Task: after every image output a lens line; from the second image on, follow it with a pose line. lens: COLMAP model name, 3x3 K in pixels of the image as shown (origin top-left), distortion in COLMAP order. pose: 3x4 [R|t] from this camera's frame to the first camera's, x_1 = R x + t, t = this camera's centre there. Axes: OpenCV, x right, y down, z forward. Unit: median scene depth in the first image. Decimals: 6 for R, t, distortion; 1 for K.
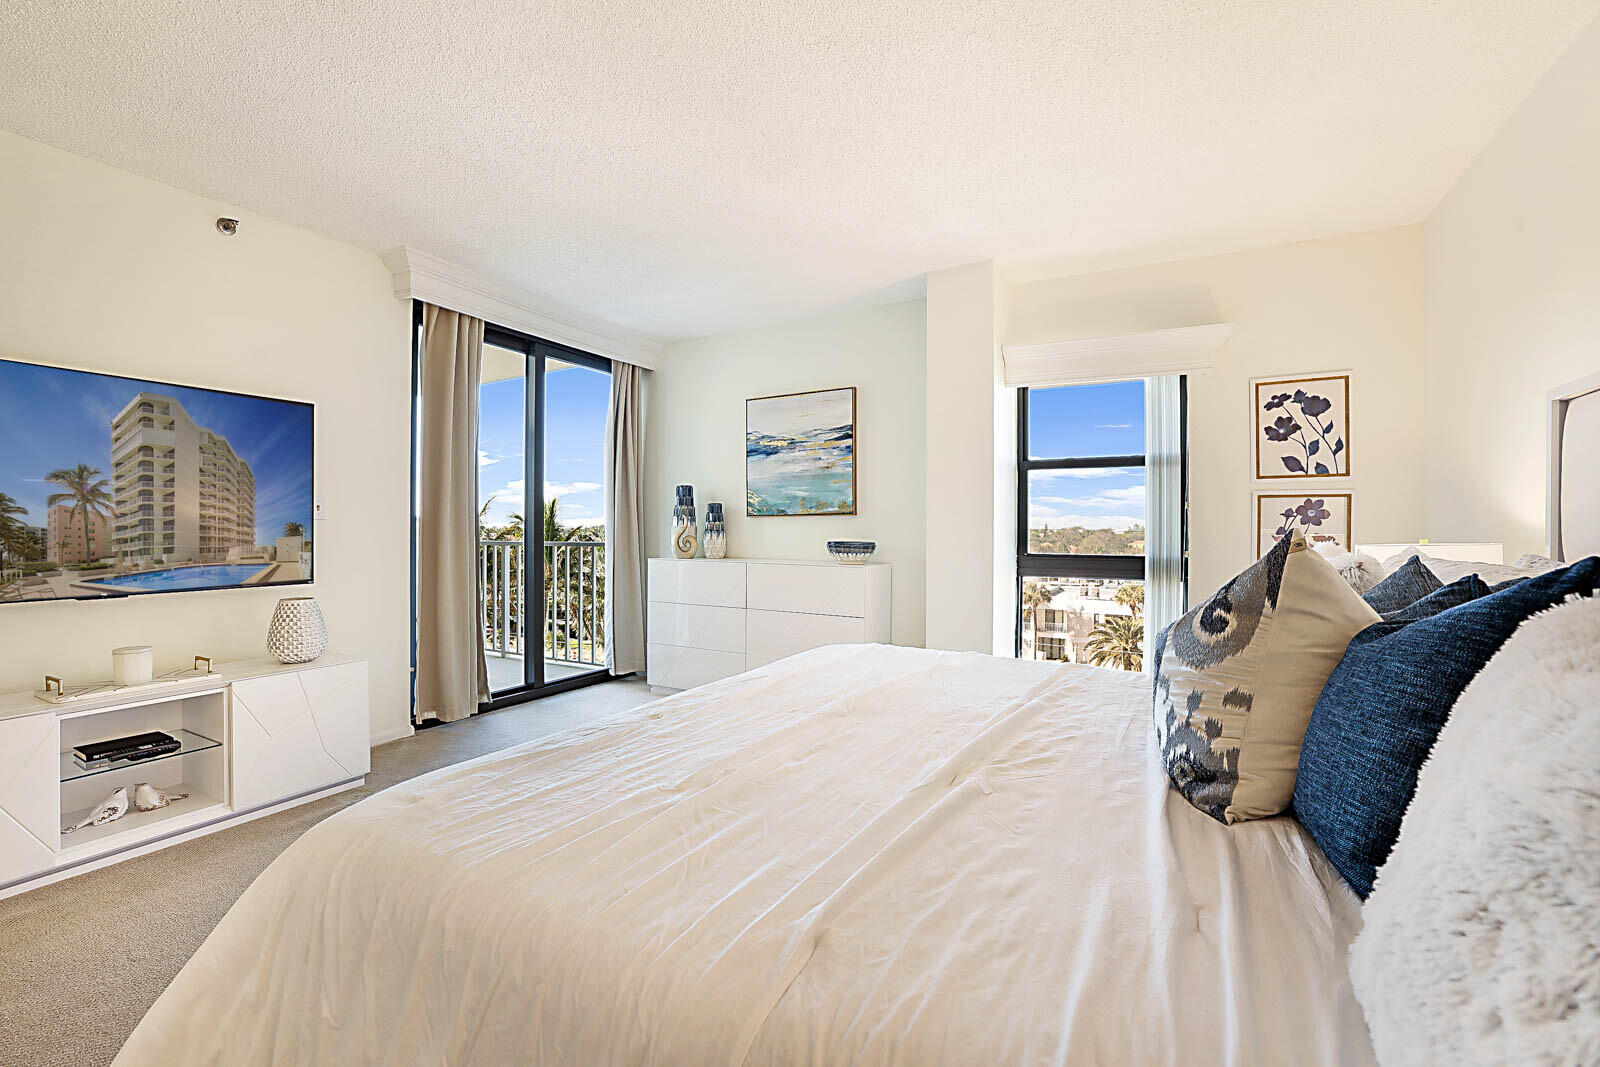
lens RADIAL K [[693.1, 0, 787.9], [0, 693.1, 532.1], [0, 0, 1]] dist [-0.023305, 0.005285]
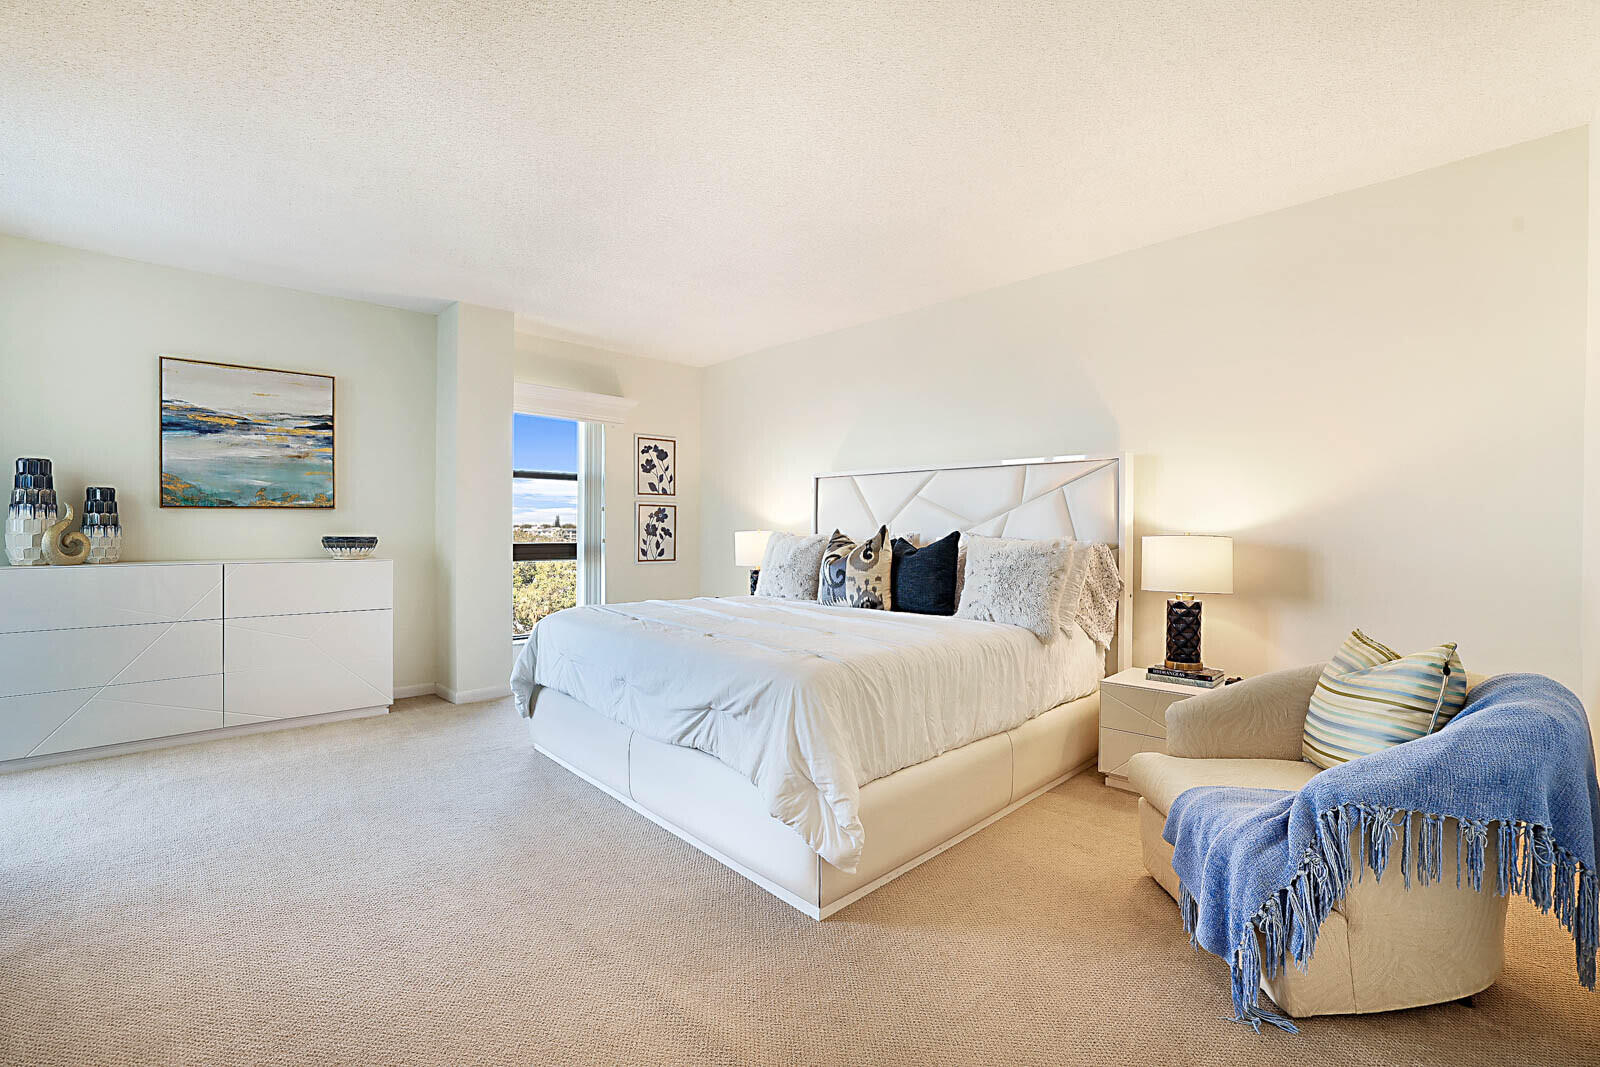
lens RADIAL K [[693.1, 0, 787.2], [0, 693.1, 528.1], [0, 0, 1]] dist [-0.023305, 0.005285]
pose [[0.314310, -0.002960, 0.949316, -0.701376], [0.001520, 0.999995, 0.002615, 0.000350], [-0.949319, 0.000621, 0.314313, 0.110910]]
